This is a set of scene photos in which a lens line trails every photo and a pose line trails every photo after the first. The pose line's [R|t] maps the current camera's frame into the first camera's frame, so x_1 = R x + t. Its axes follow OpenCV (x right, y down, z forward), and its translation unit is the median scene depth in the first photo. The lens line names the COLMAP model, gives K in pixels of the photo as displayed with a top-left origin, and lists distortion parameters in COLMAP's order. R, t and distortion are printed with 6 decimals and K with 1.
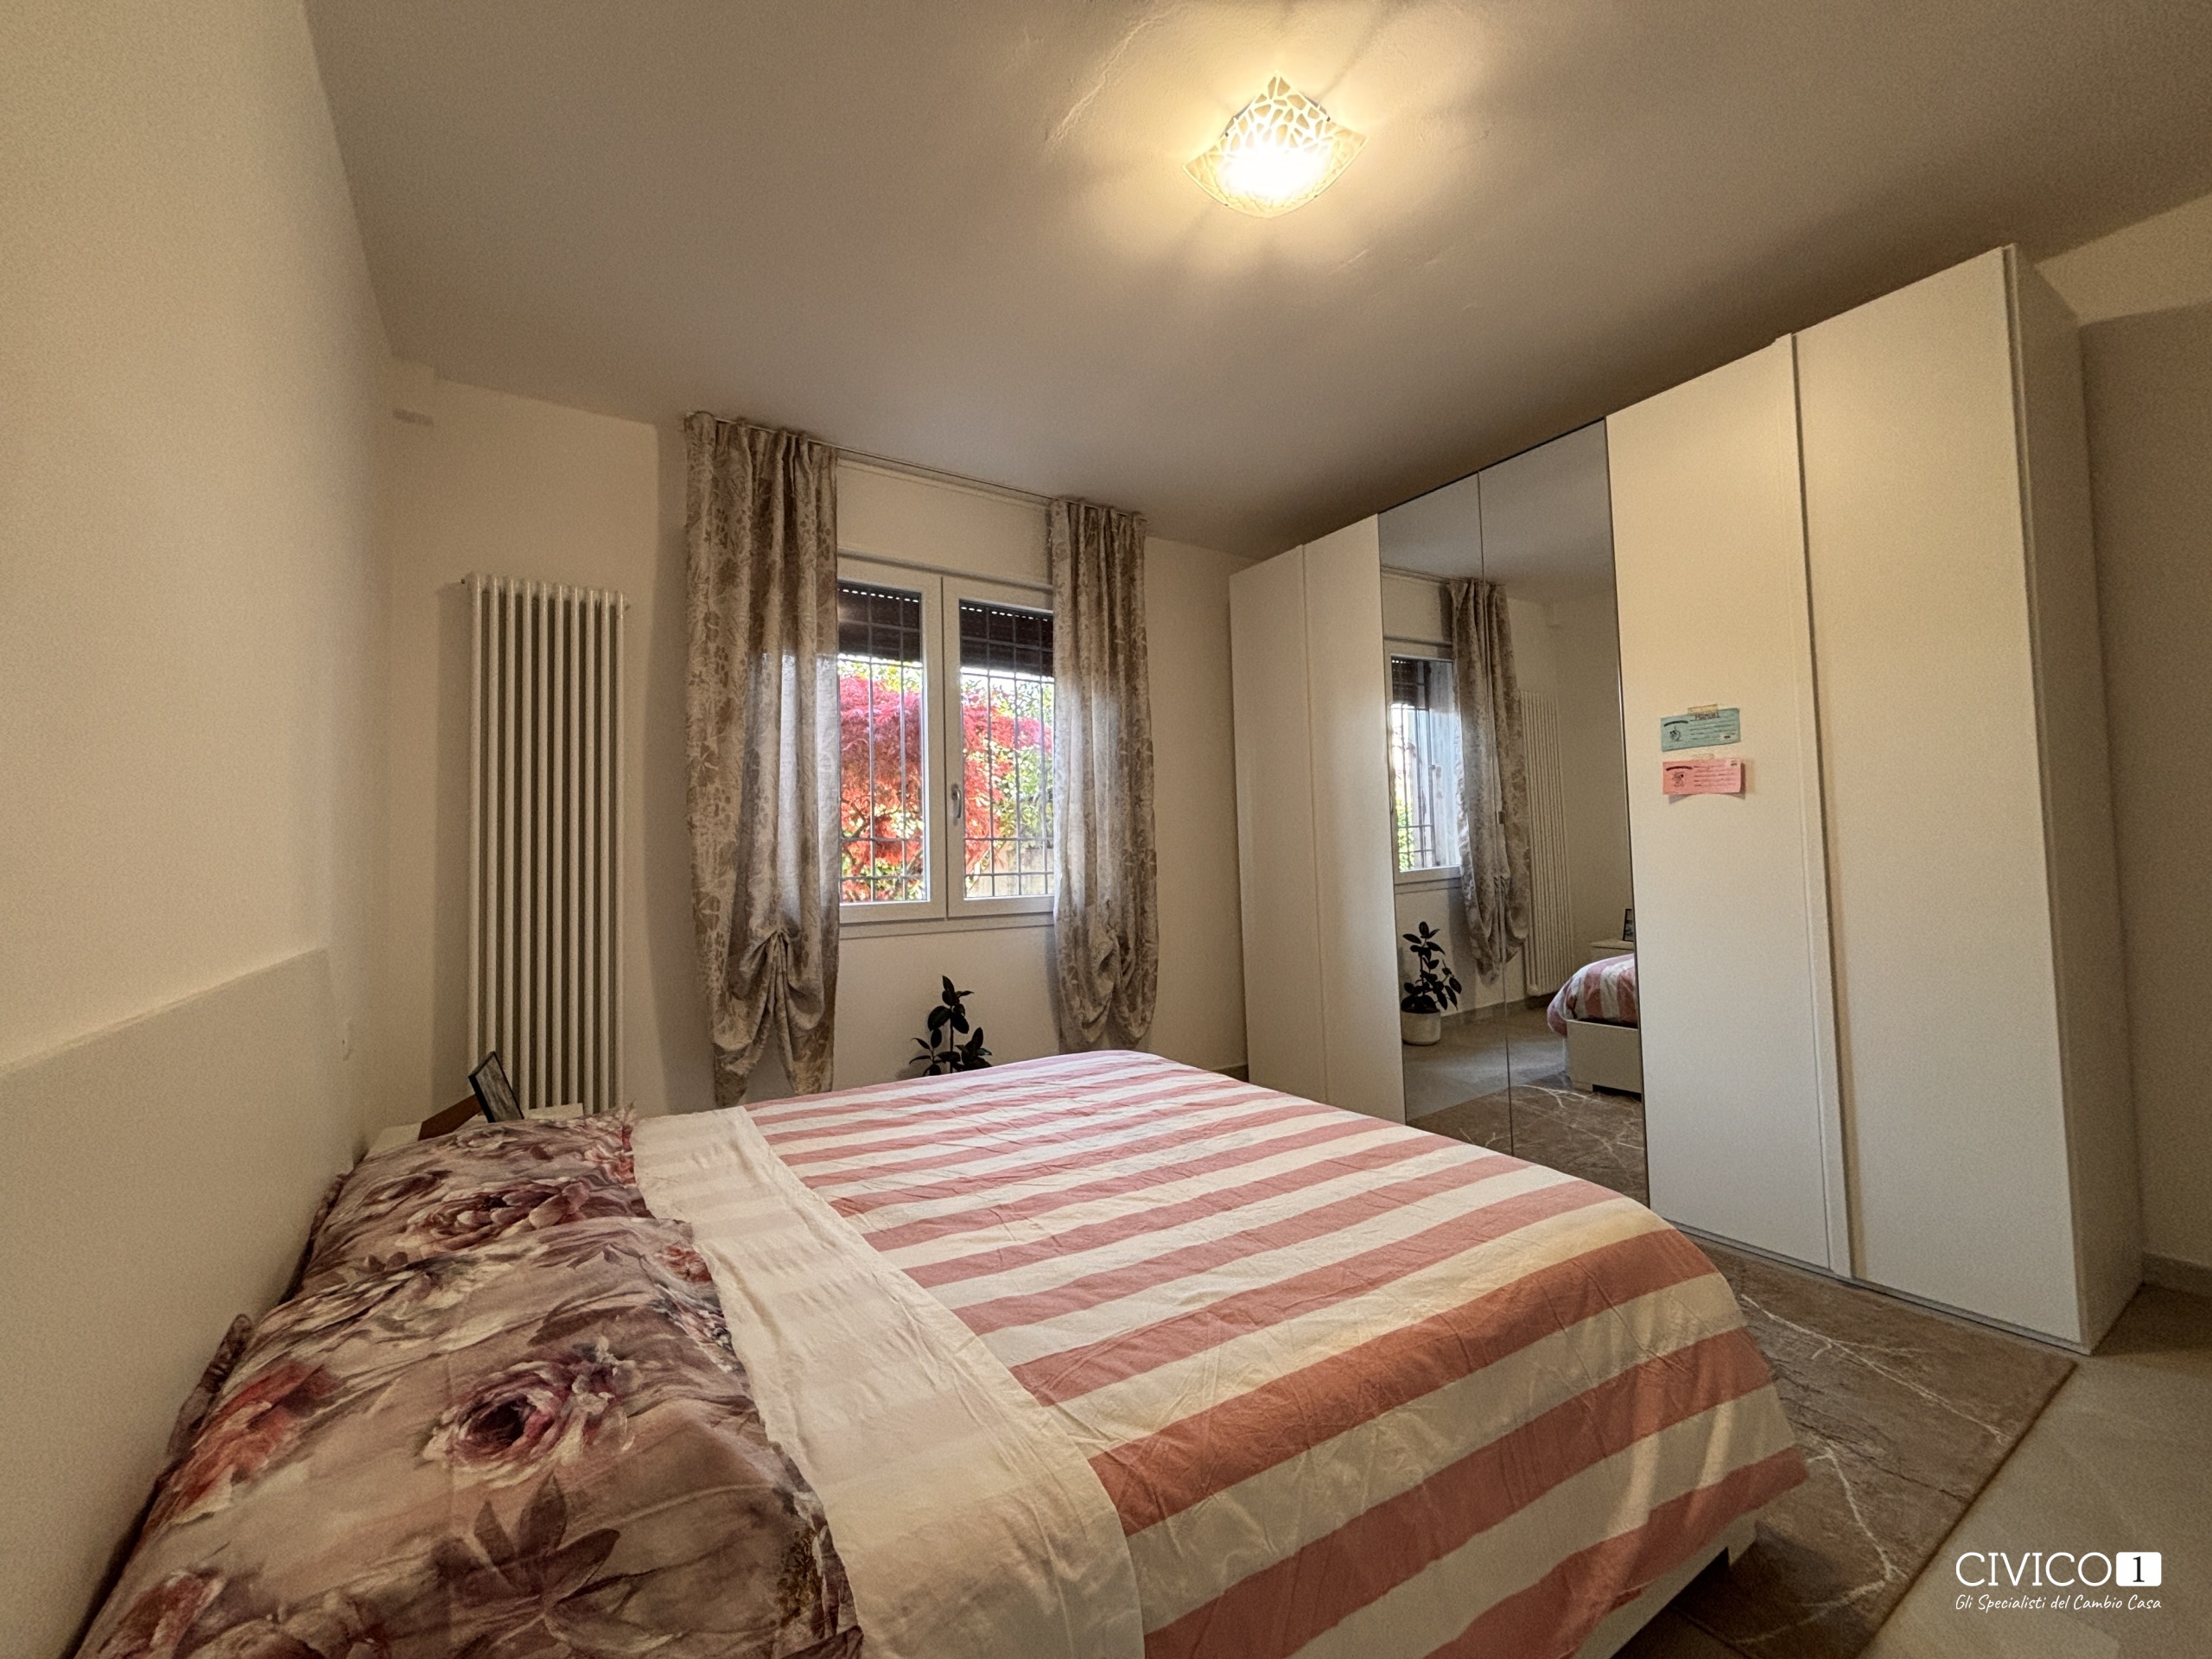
lens RADIAL K [[890.6, 0, 1099.9], [0, 890.6, 828.3], [0, 0, 1]] dist [0.000421, -0.000117]
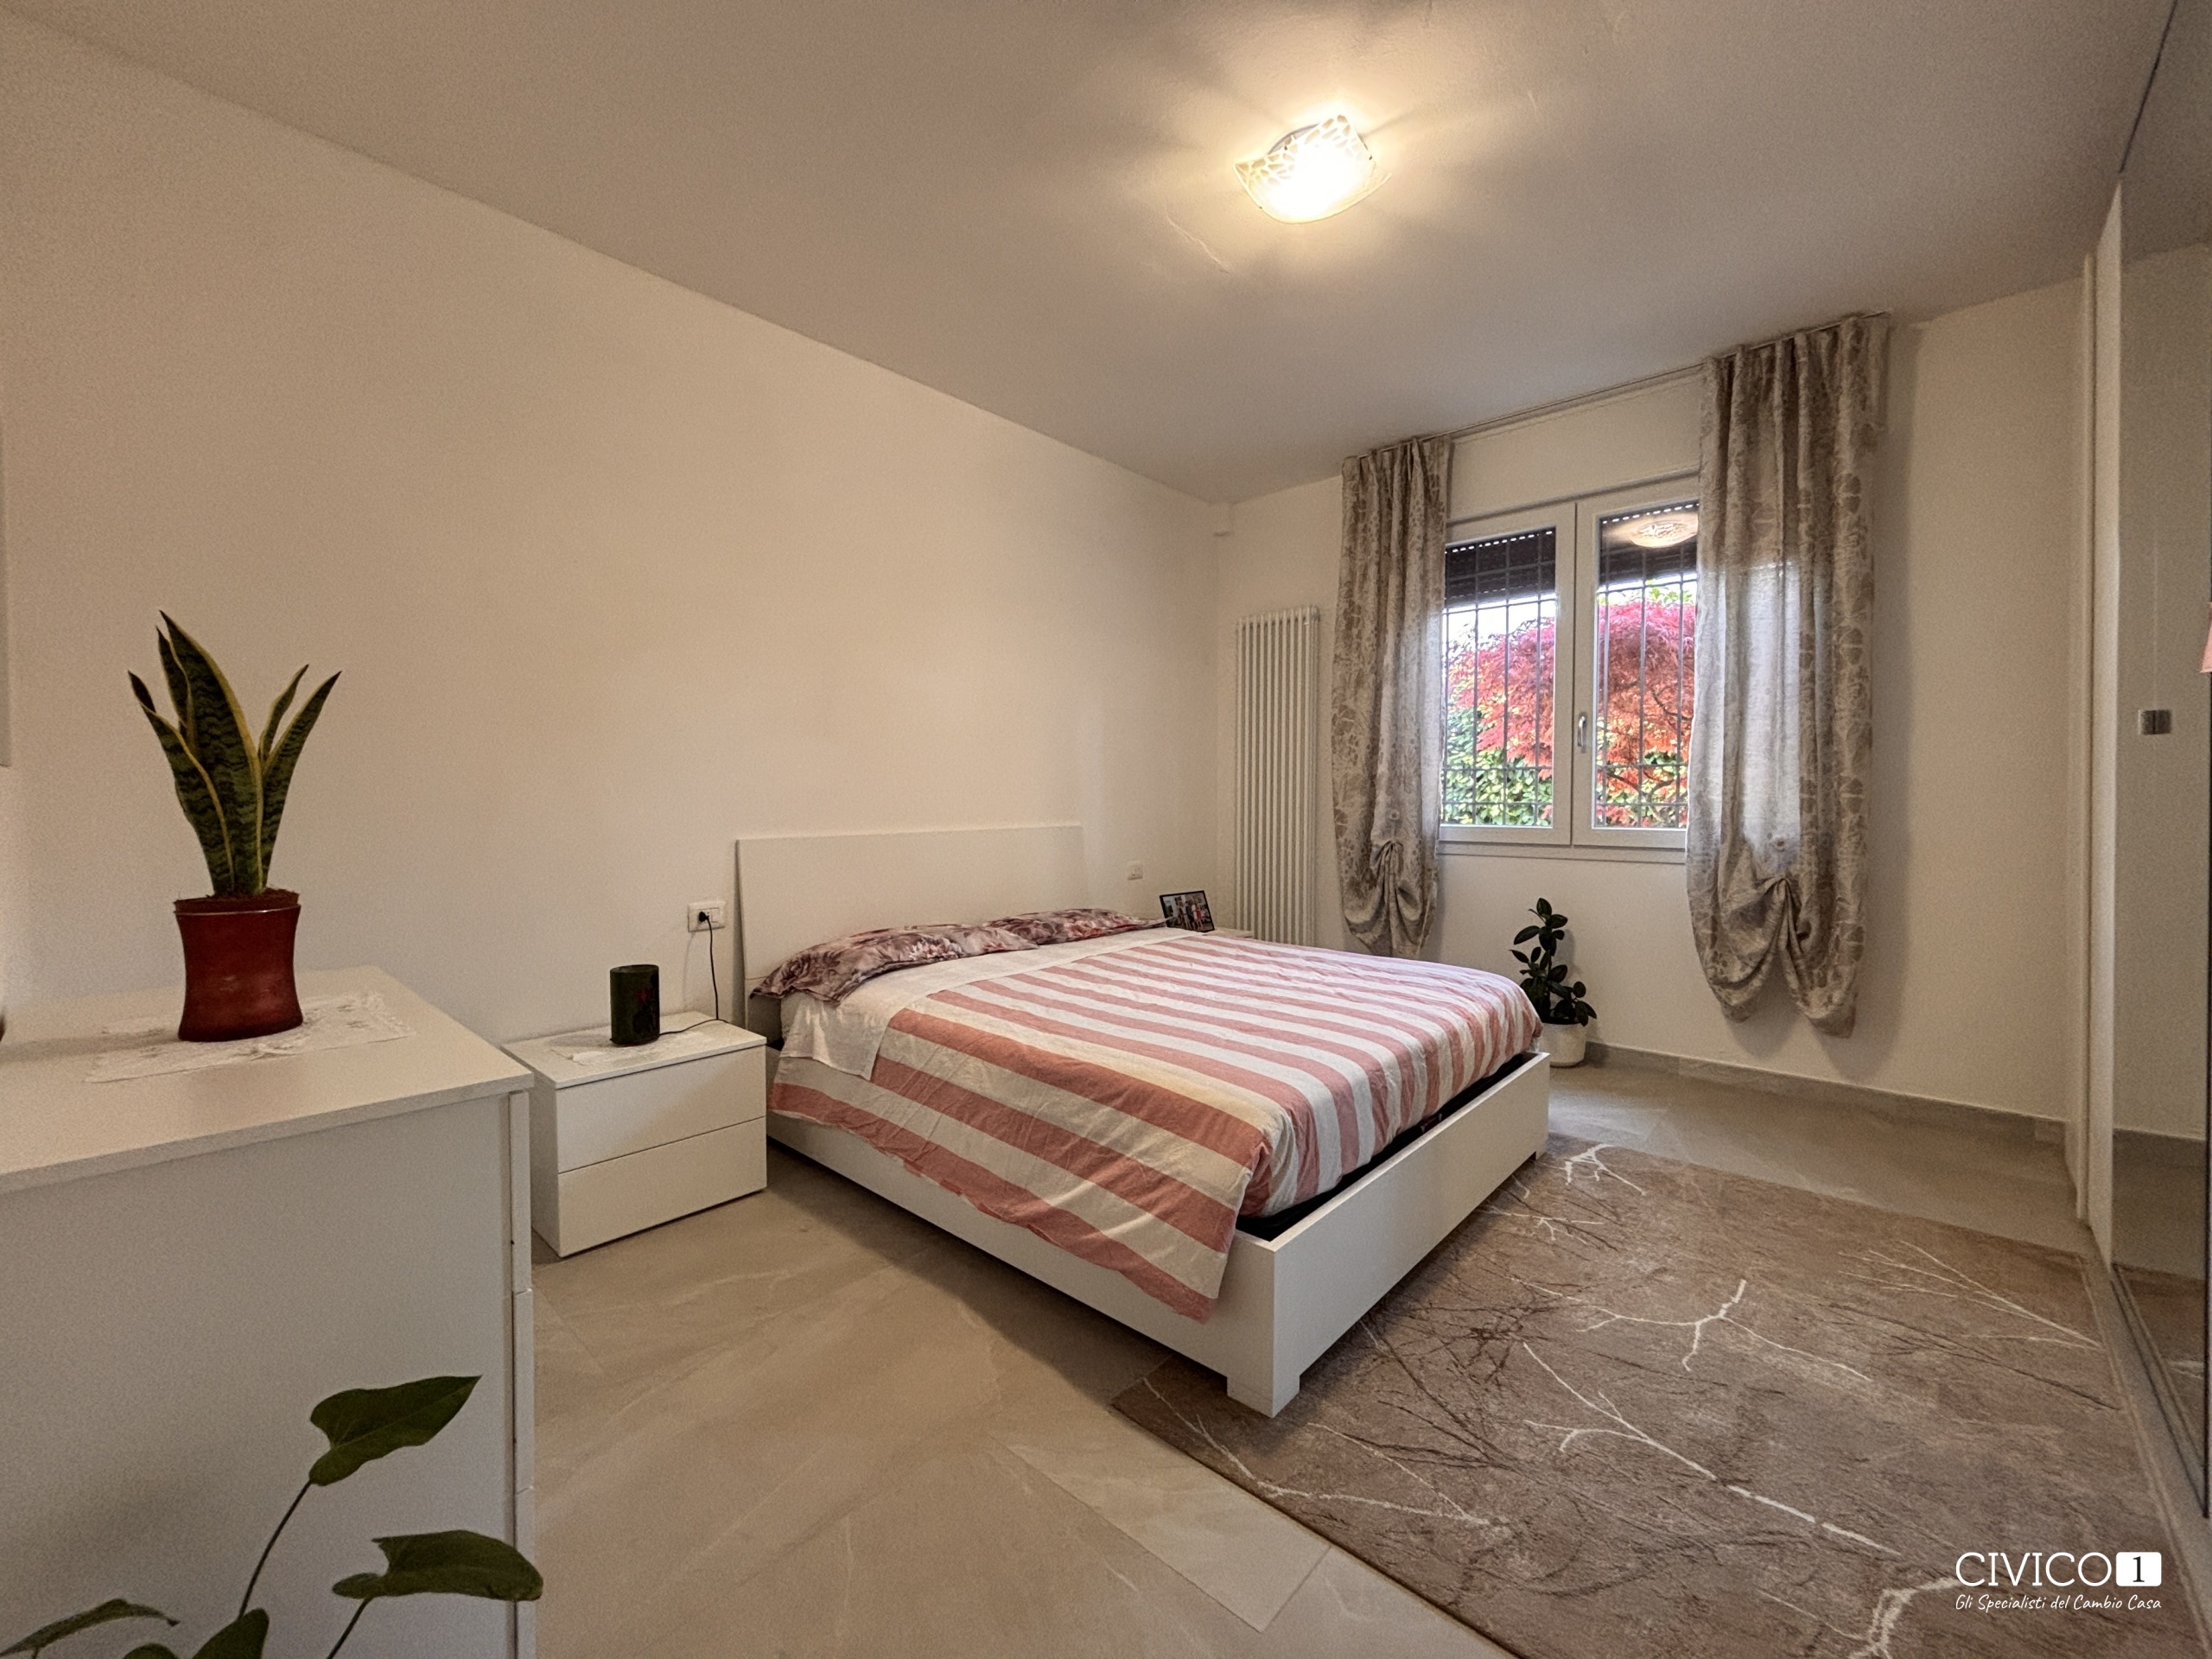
lens RADIAL K [[890.6, 0, 1099.9], [0, 890.6, 828.3], [0, 0, 1]] dist [0.000421, -0.000117]
pose [[0.252889, 0.050255, -0.966189, 0.782764], [0.037150, 0.997409, 0.061602, 0.000048], [0.966782, -0.051472, 0.250366, 0.258369]]
